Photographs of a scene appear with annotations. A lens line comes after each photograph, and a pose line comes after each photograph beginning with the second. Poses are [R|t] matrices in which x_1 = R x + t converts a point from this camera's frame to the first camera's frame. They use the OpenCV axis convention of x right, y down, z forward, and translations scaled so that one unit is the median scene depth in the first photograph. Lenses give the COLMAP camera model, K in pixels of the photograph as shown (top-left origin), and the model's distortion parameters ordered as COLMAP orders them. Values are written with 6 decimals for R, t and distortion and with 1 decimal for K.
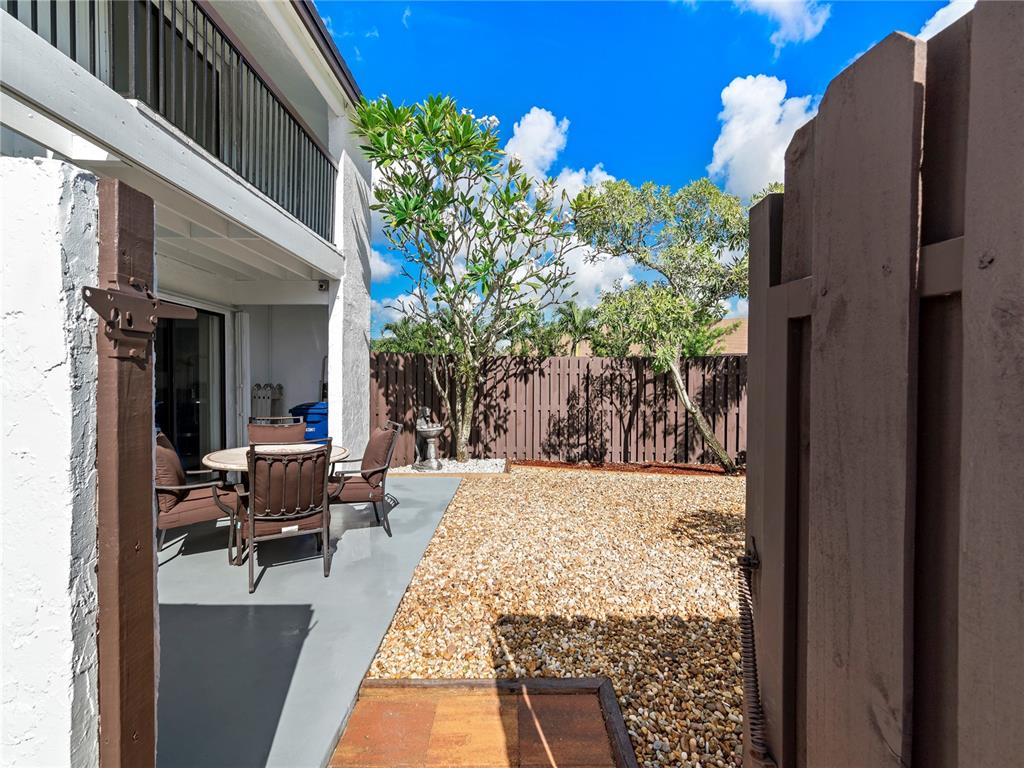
lens RADIAL K [[463.7, 0, 511.6], [0, 463.7, 381.2], [0, 0, 1]] dist [-0.004458, 0.002792]
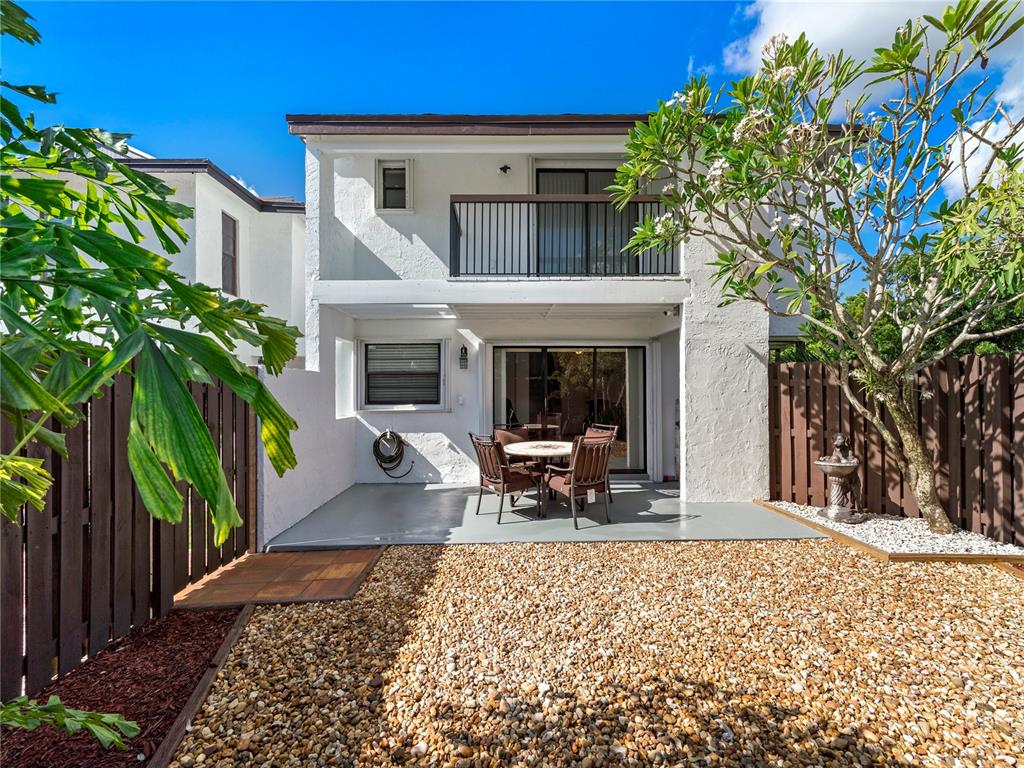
lens RADIAL K [[463.7, 0, 511.0], [0, 463.7, 389.5], [0, 0, 1]] dist [-0.004458, 0.002792]
pose [[0.004297, -0.011880, -0.999920, 0.540431], [-0.007265, 0.999903, -0.011911, -0.002496], [0.999964, 0.007316, 0.004210, 0.480479]]
